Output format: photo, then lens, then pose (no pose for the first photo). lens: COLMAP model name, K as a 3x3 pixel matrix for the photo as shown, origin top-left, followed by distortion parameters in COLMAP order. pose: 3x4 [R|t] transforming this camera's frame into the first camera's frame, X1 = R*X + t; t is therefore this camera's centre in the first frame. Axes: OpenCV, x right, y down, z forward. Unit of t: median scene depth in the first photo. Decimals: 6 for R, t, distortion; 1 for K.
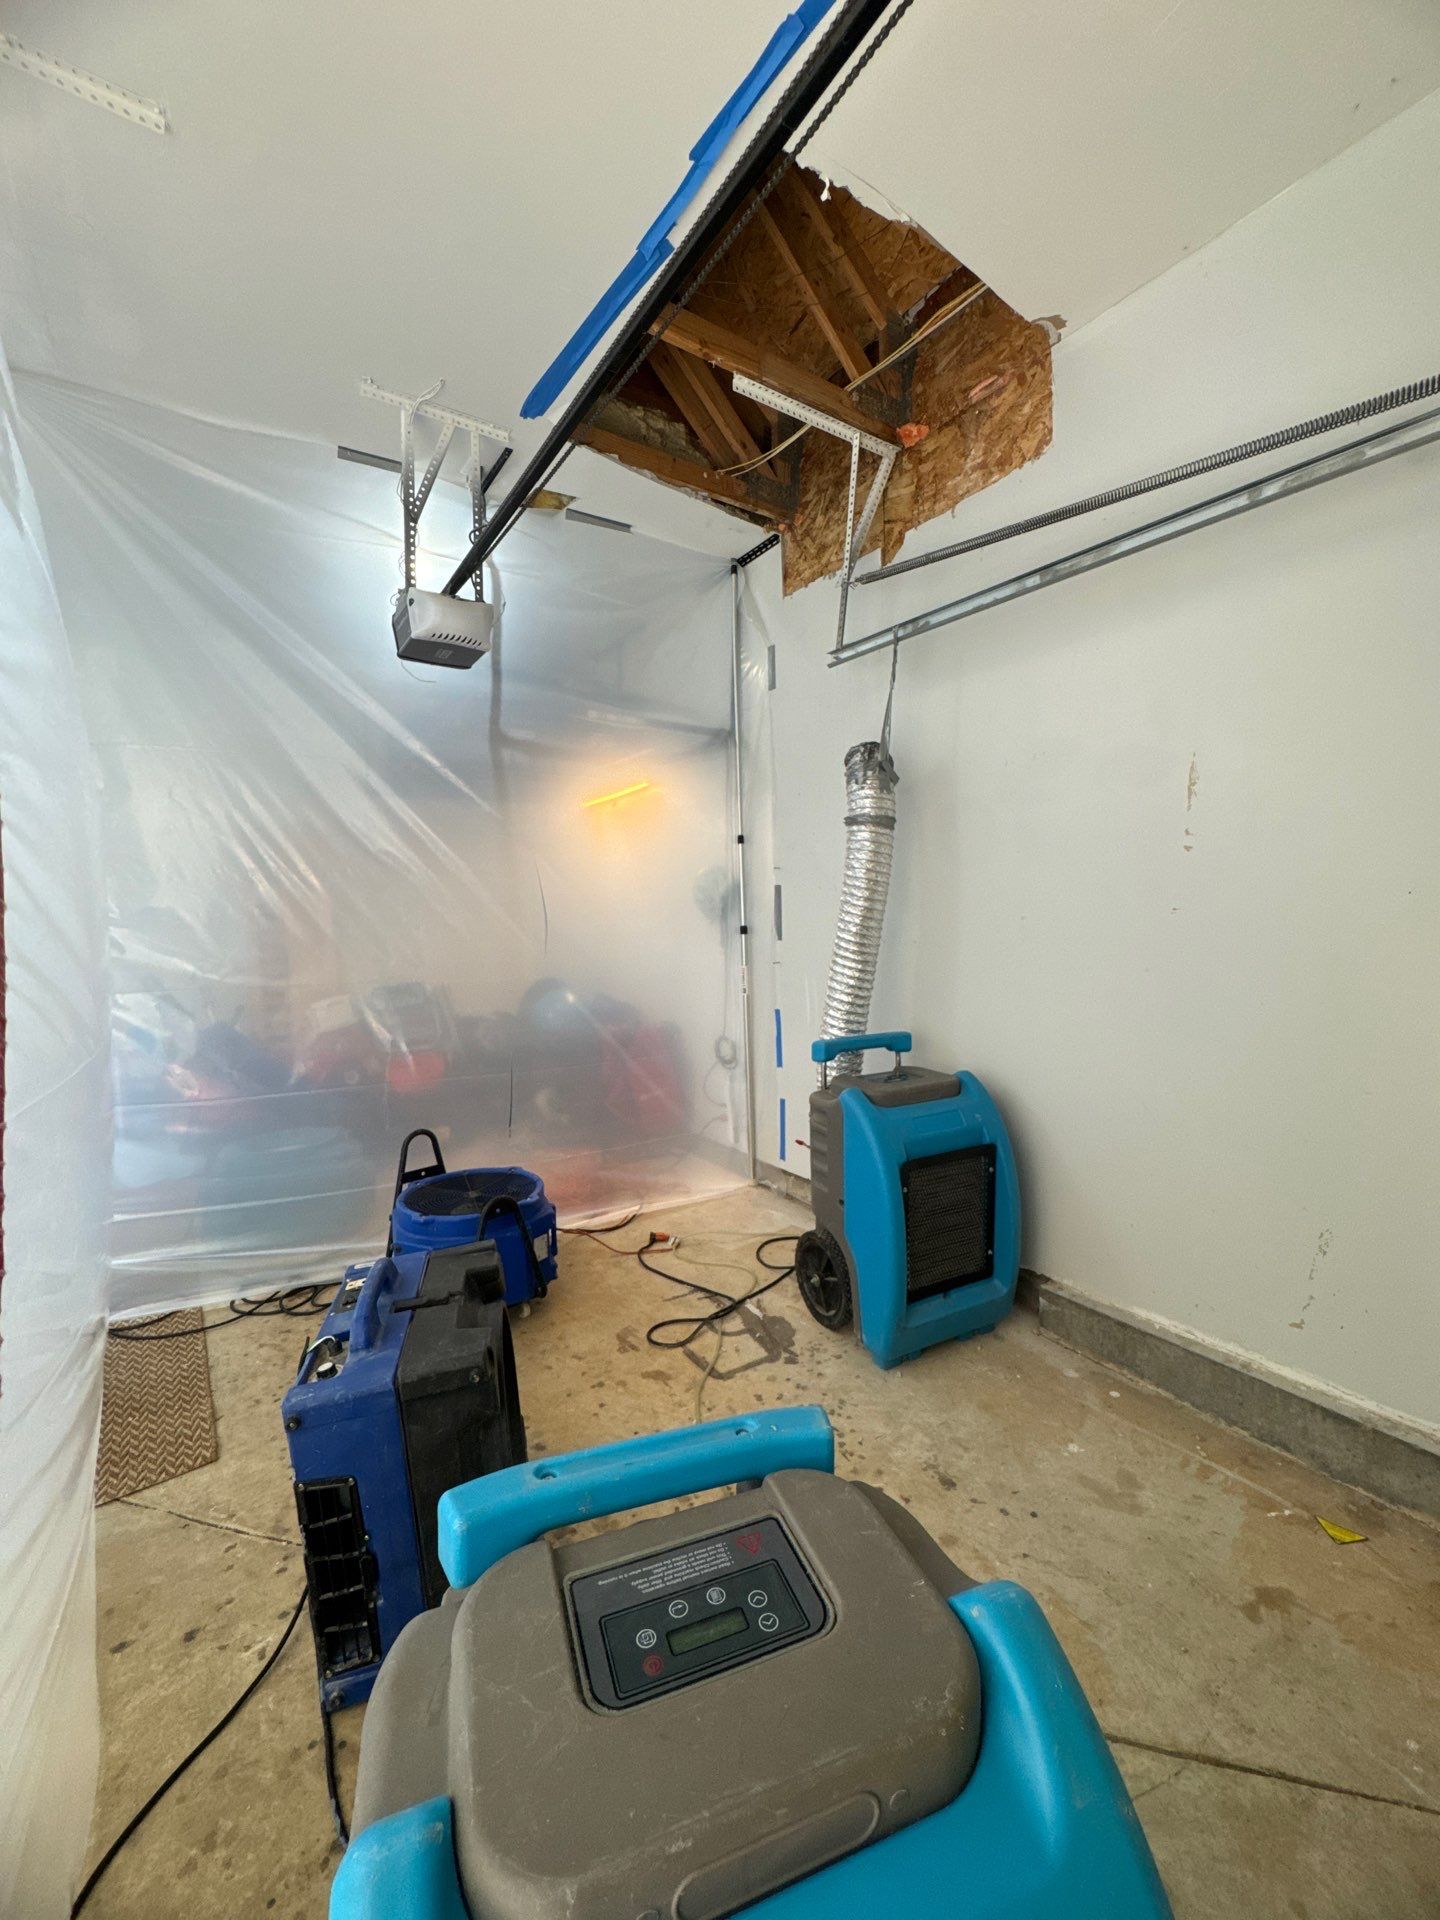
lens RADIAL K [[775.0, 0, 722.1], [0, 775.0, 964.0], [0, 0, 1]] dist [-0.007874, 0.000158]
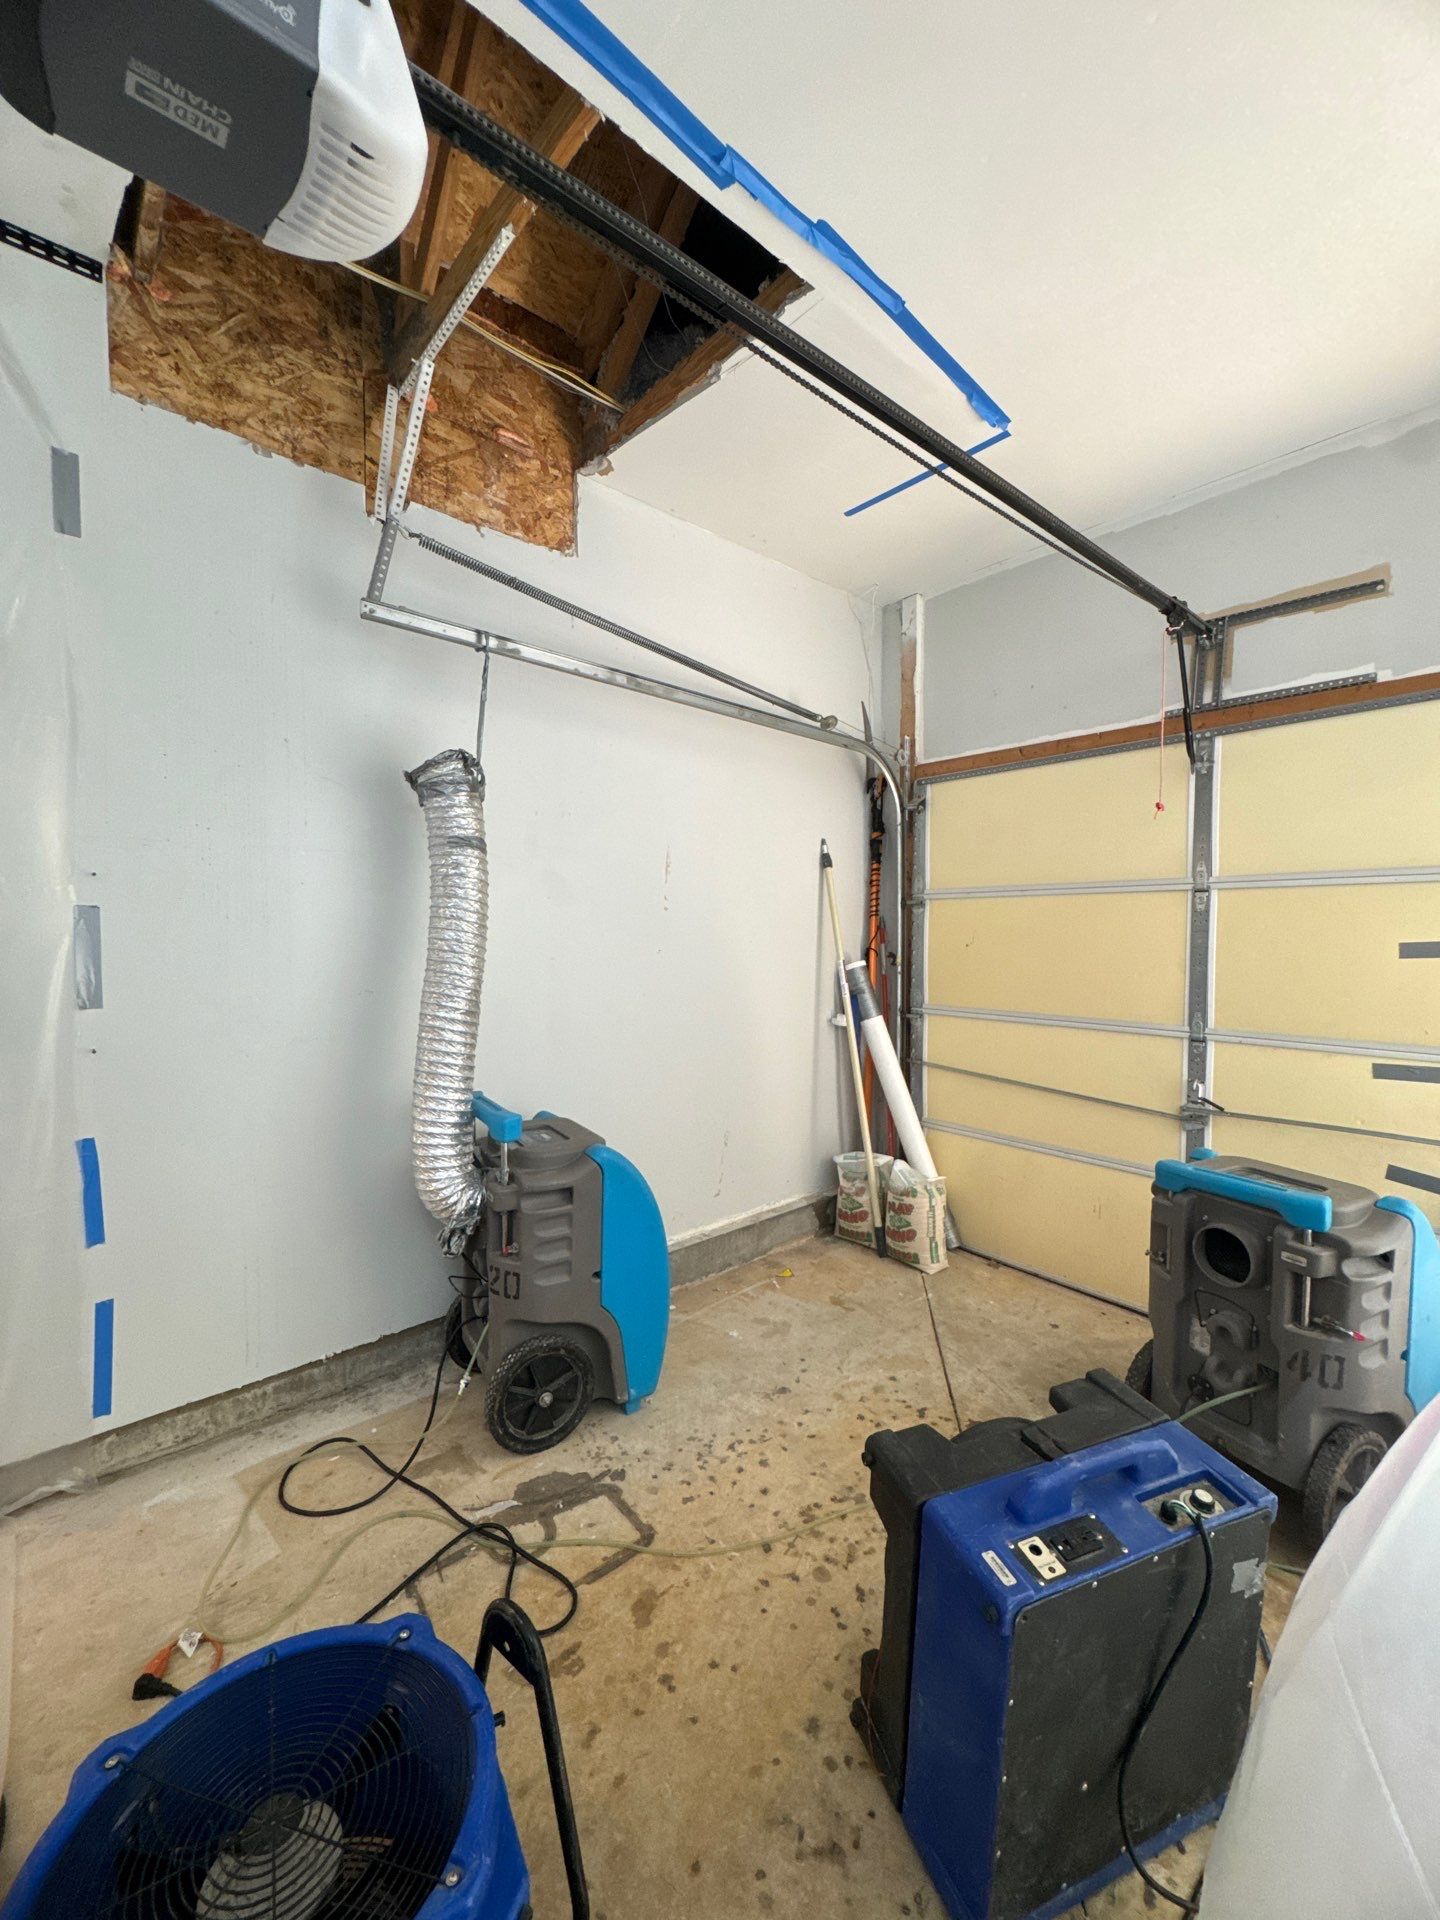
lens RADIAL K [[775.0, 0, 722.1], [0, 775.0, 964.0], [0, 0, 1]] dist [-0.007874, 0.000158]
pose [[-0.128344, -0.022519, 0.991474, -0.745375], [0.064245, 0.997453, 0.030971, -0.072446], [-0.989647, 0.067673, -0.126570, 0.930960]]
